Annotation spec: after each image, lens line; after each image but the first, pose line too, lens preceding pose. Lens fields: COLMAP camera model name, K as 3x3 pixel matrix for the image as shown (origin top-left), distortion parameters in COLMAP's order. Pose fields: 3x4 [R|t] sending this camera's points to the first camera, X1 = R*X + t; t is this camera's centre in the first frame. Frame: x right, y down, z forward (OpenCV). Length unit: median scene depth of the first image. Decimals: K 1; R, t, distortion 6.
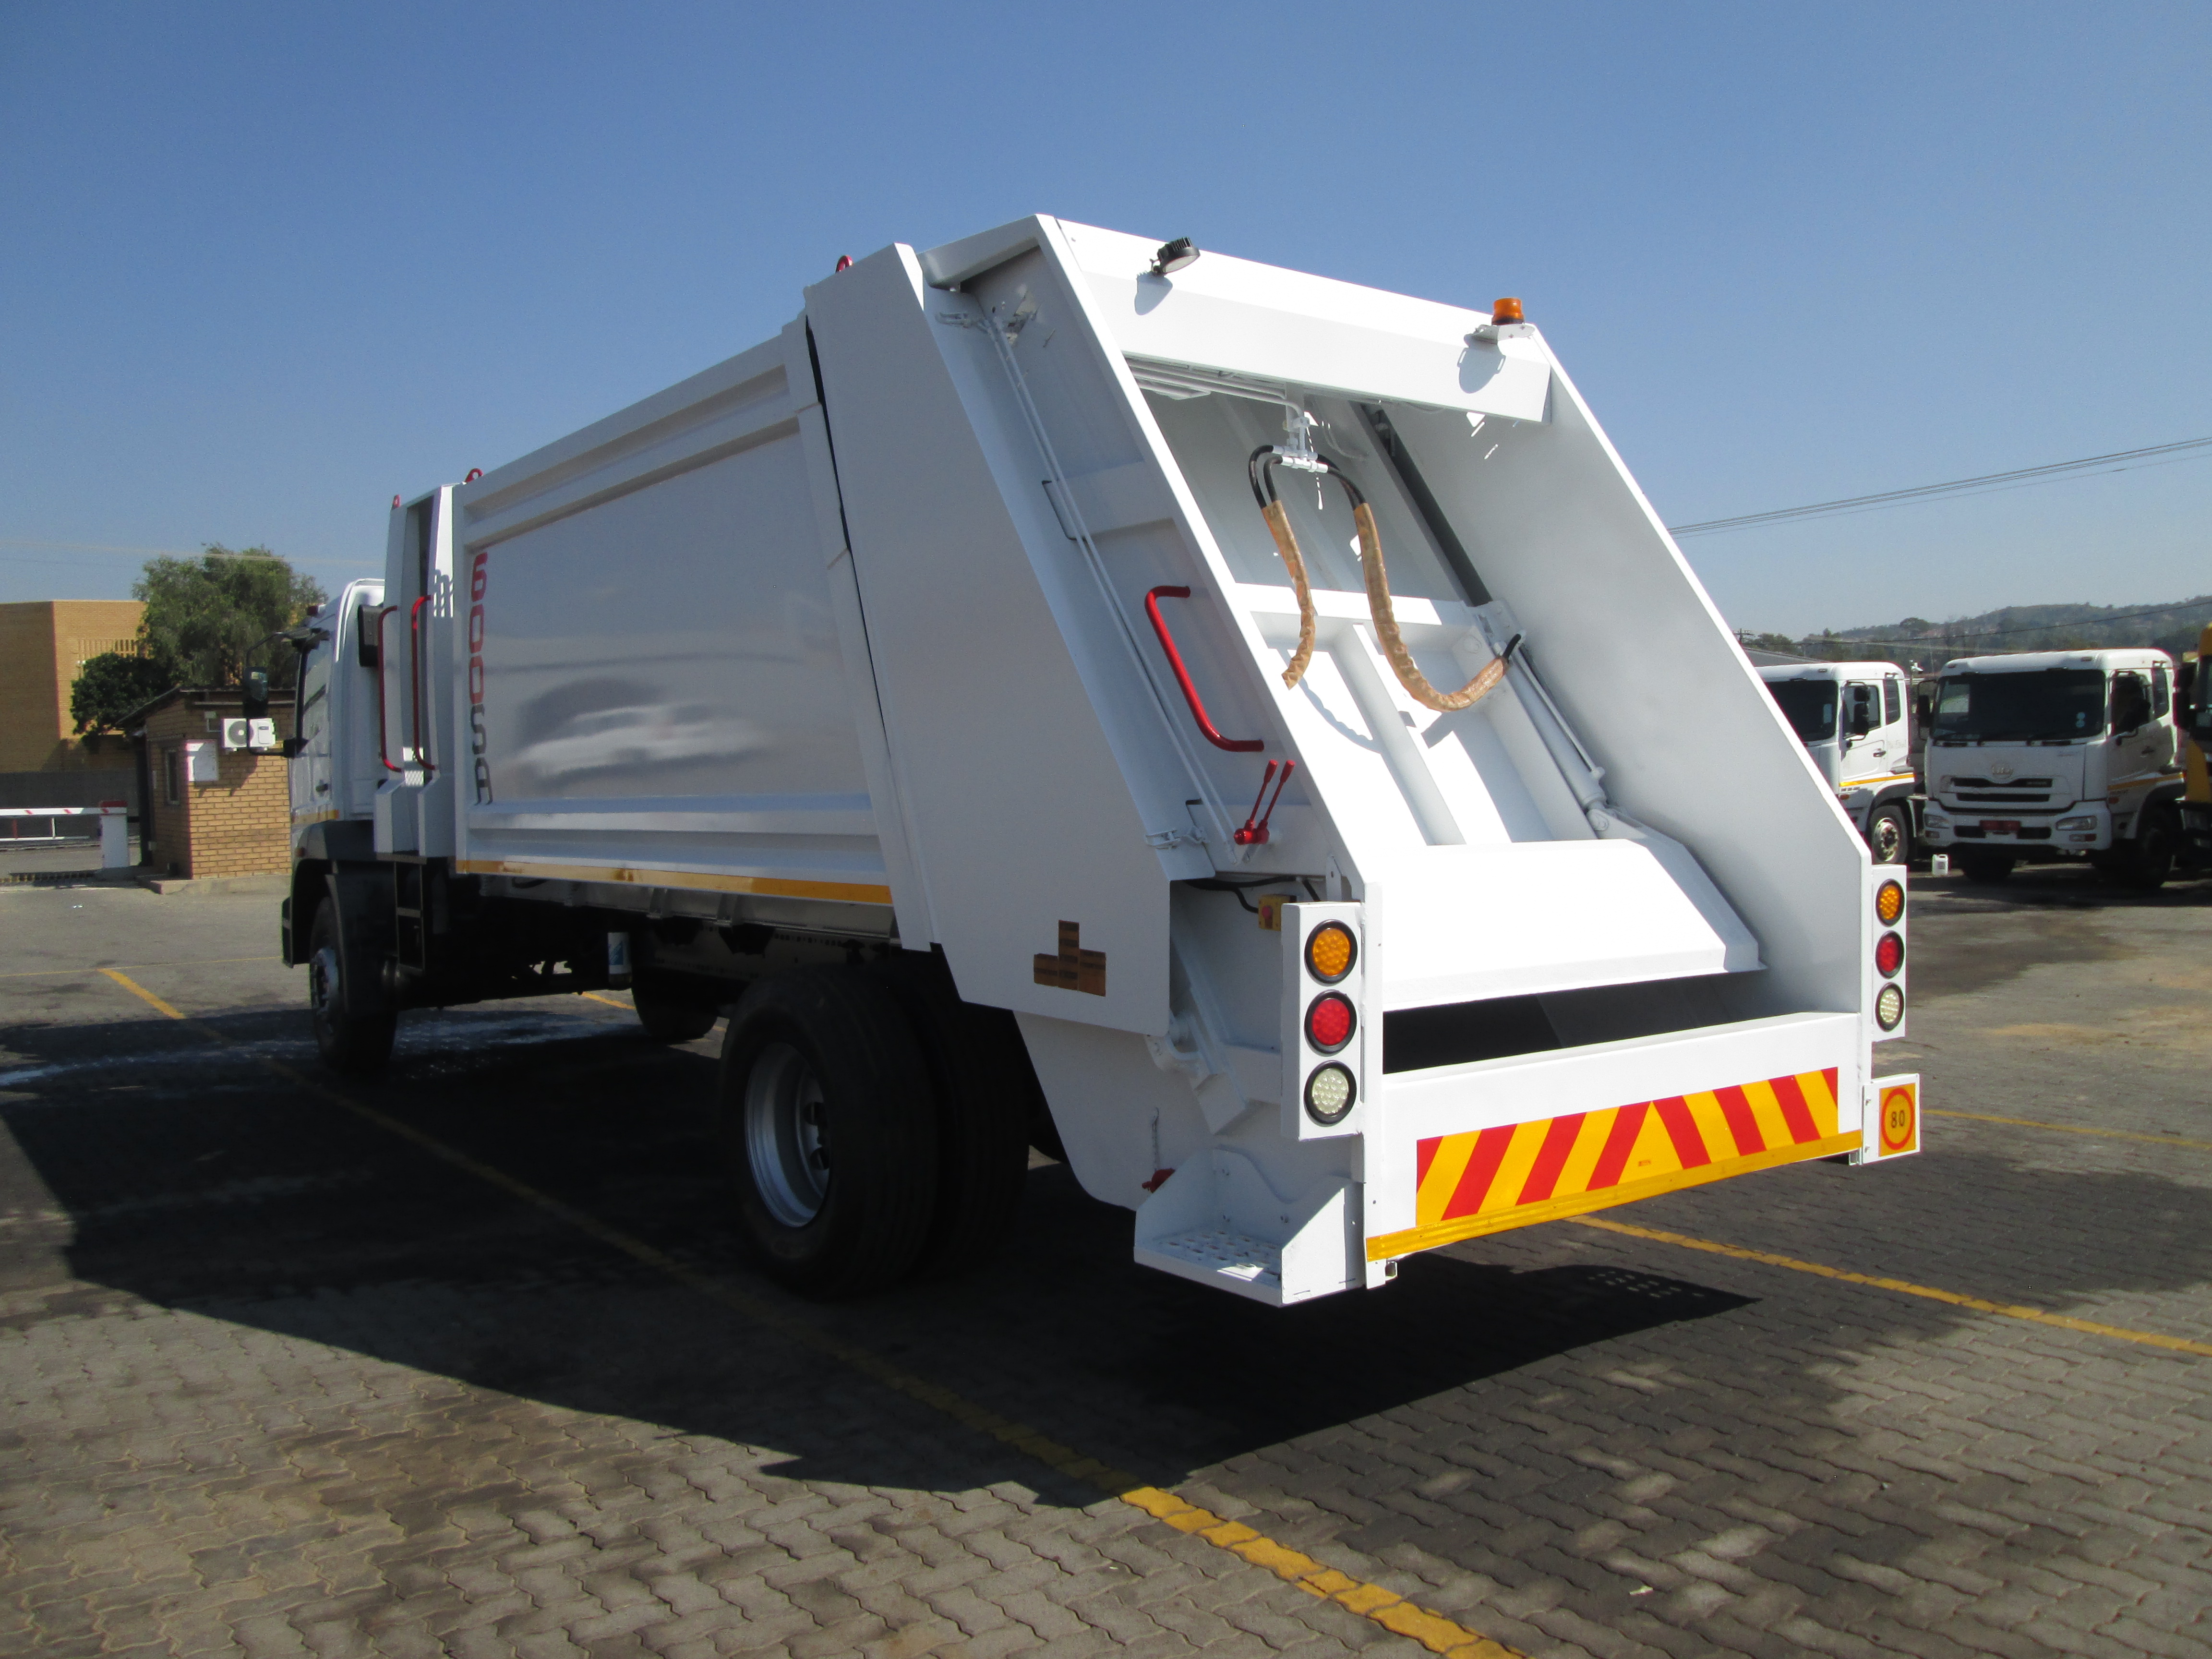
lens RADIAL K [[1824.1, 0, 1117.9], [0, 1824.1, 766.2], [0, 0, 1]] dist [-0.057686, 0.021351]
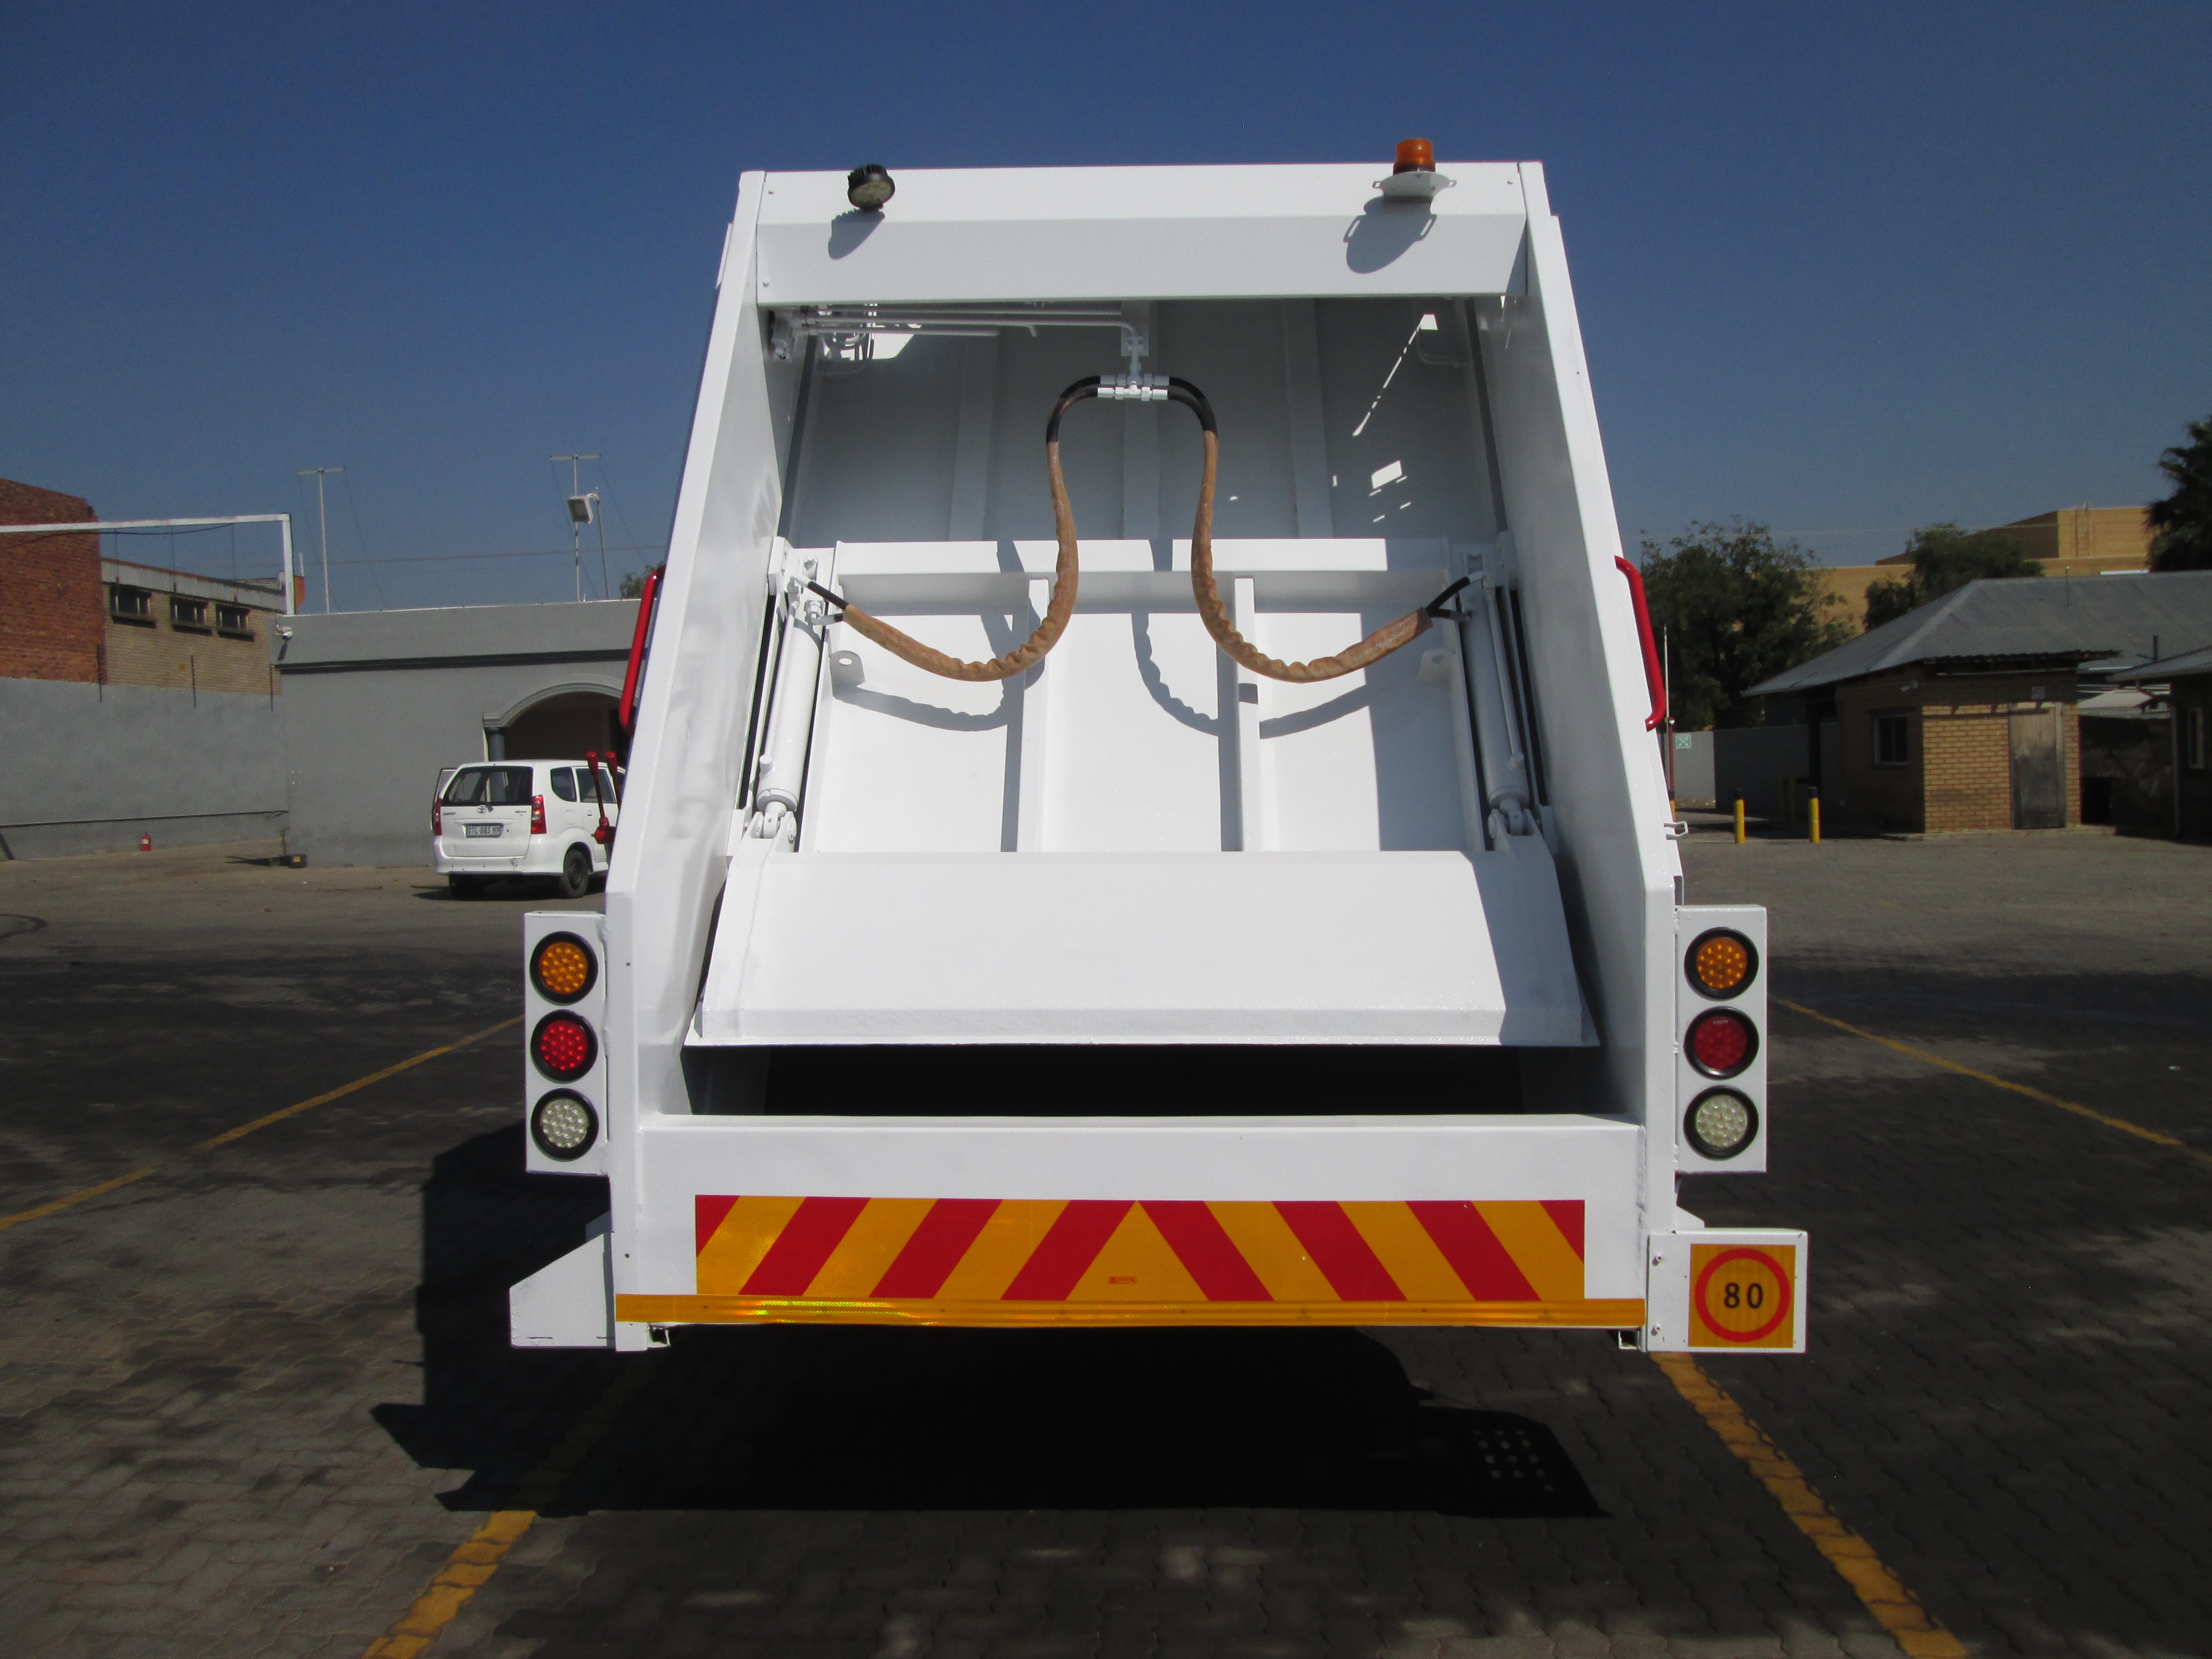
lens RADIAL K [[1824.1, 0, 1117.9], [0, 1824.1, 766.2], [0, 0, 1]] dist [-0.057686, 0.021351]
pose [[0.785273, 0.006265, -0.619118, 0.793417], [0.005933, 0.999827, 0.017642, -0.010336], [0.619121, -0.017527, 0.785100, 0.422568]]
